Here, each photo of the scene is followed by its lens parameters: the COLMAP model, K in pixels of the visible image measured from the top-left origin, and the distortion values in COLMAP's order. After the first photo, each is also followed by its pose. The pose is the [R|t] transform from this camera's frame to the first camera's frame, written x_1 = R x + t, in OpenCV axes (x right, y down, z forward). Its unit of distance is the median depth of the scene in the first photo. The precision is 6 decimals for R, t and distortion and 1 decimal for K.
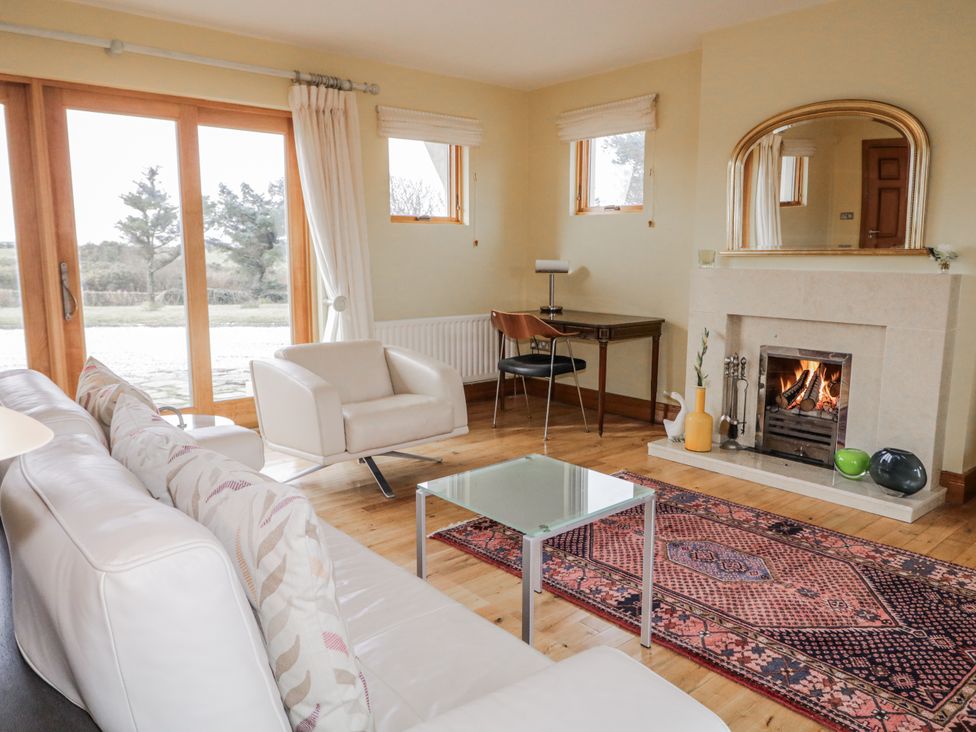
lens RADIAL K [[726.1, 0, 495.1], [0, 726.1, 356.9], [0, 0, 1]] dist [0.000383, -0.000527]
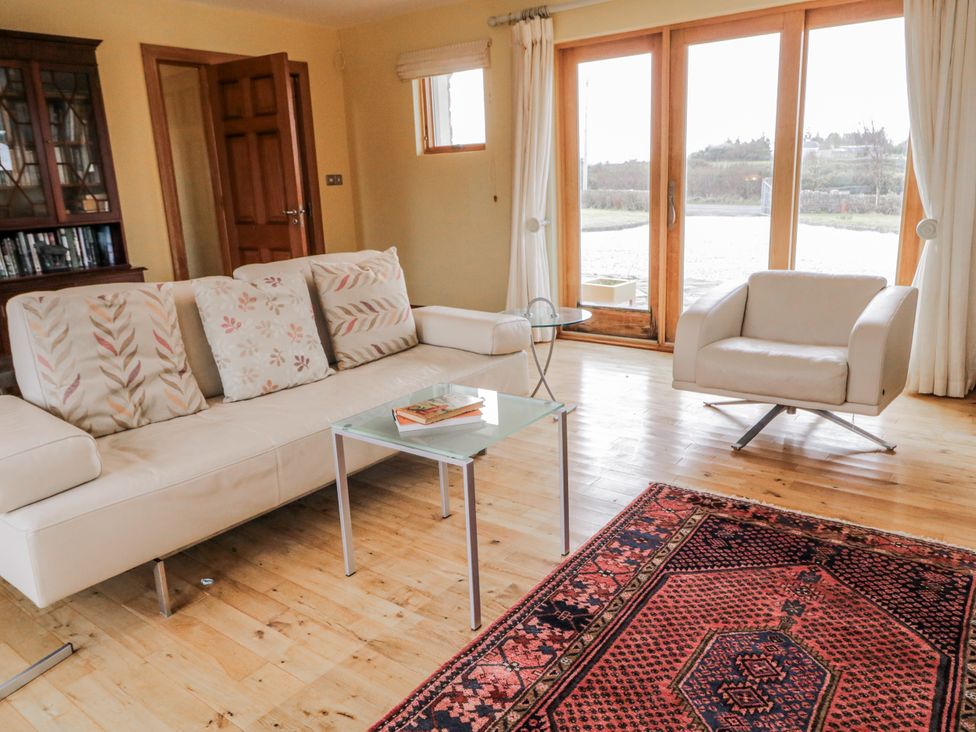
lens RADIAL K [[726.1, 0, 495.1], [0, 726.1, 356.9], [0, 0, 1]] dist [0.000383, -0.000527]
pose [[0.207652, 0.224508, -0.952091, 0.724585], [-0.103792, 0.972868, 0.206771, -0.081793], [0.972681, 0.055883, 0.225320, 0.591442]]
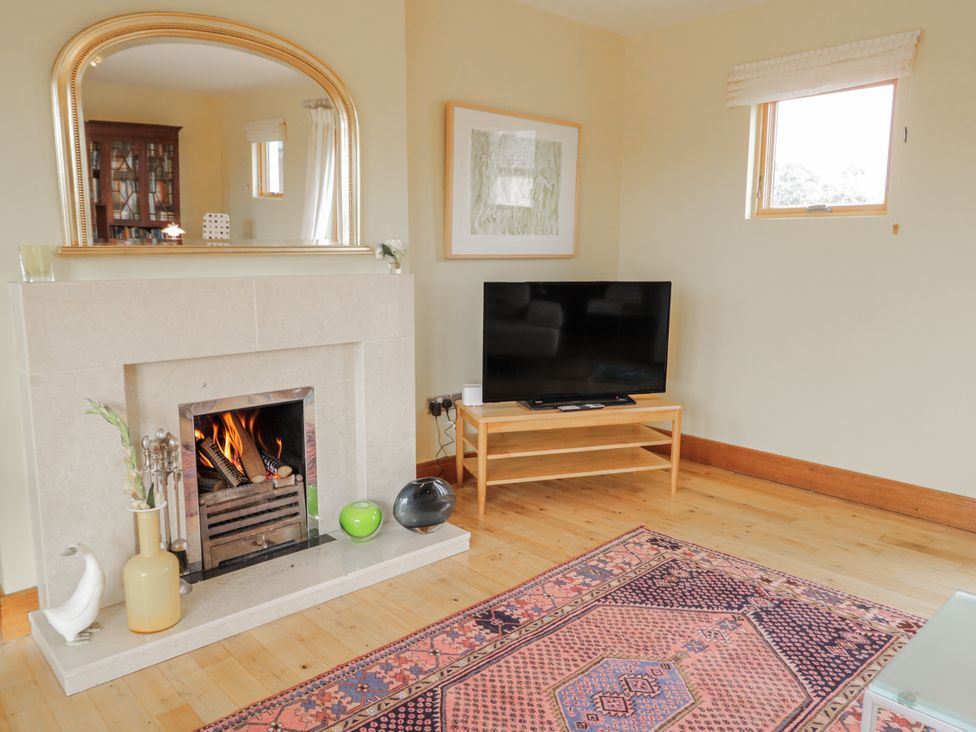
lens RADIAL K [[726.1, 0, 495.1], [0, 726.1, 356.9], [0, 0, 1]] dist [0.000383, -0.000527]
pose [[-0.032368, -0.153020, 0.987693, -0.307016], [0.139508, 0.977845, 0.156067, -0.152599], [-0.989692, 0.142842, -0.010304, 1.008539]]
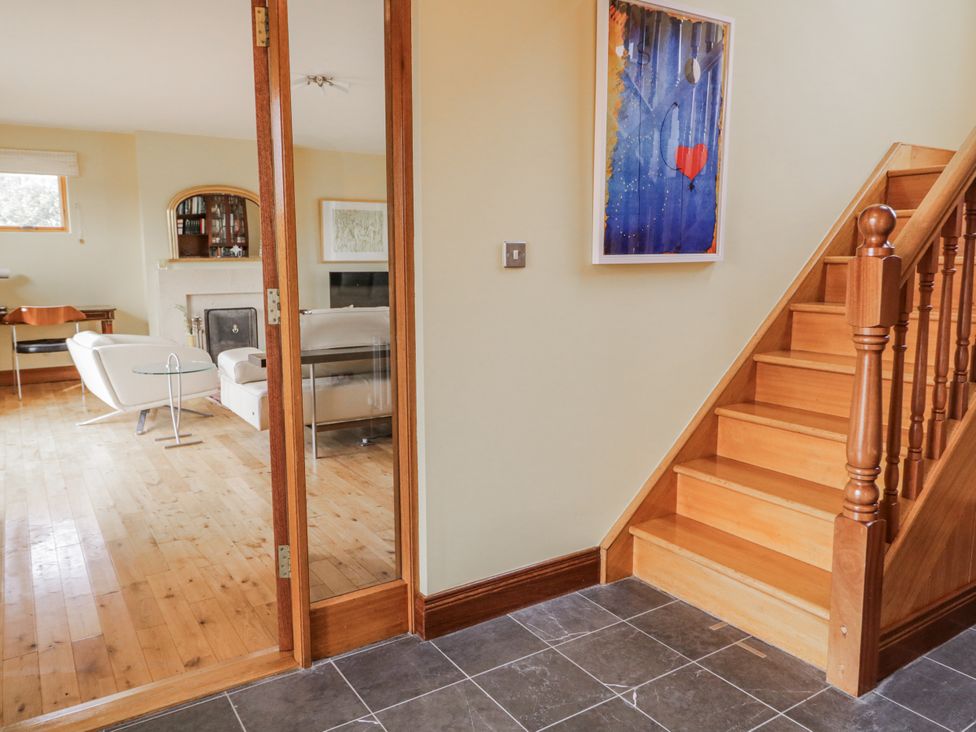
lens RADIAL K [[726.1, 0, 495.1], [0, 726.1, 356.9], [0, 0, 1]] dist [0.000383, -0.000527]
pose [[0.123676, -0.142003, 0.982110, -1.880178], [0.149266, 0.981109, 0.123062, -0.020575], [-0.981032, 0.131376, 0.142536, 0.027558]]
